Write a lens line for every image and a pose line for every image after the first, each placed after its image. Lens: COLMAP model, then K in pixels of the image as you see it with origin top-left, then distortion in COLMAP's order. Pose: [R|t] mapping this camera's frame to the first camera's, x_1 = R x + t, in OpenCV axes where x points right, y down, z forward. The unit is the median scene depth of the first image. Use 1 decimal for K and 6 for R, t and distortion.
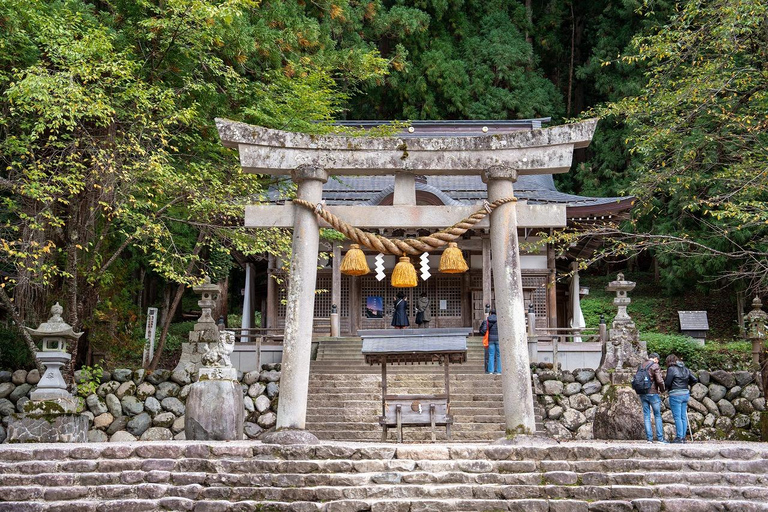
lens RADIAL K [[1126.1, 0, 384.0], [0, 1126.1, 256.0], [0, 0, 1]] dist [0.145913, 0.035363]
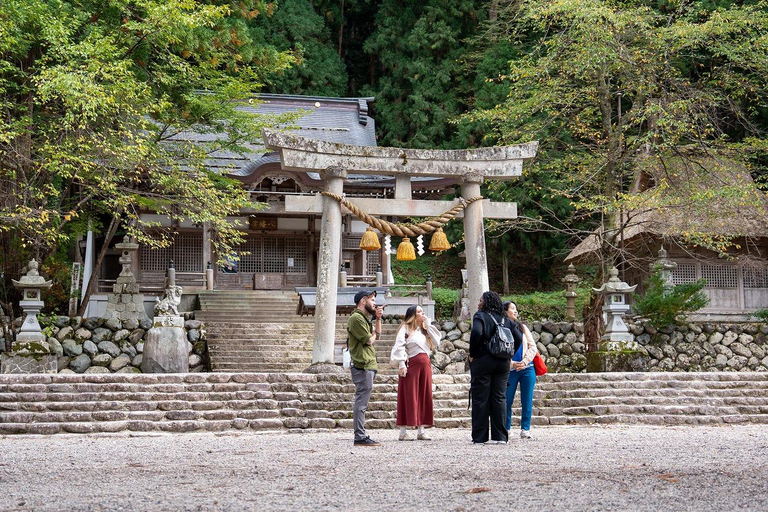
lens RADIAL K [[1117.3, 0, 384.0], [0, 1117.3, 256.0], [0, 0, 1]] dist [-0.019073, 0.075905]
pose [[0.972501, 0.022306, 0.231826, -0.211307], [-0.032483, 0.998665, 0.040172, -0.020323], [-0.230621, -0.046598, 0.971927, -0.200147]]
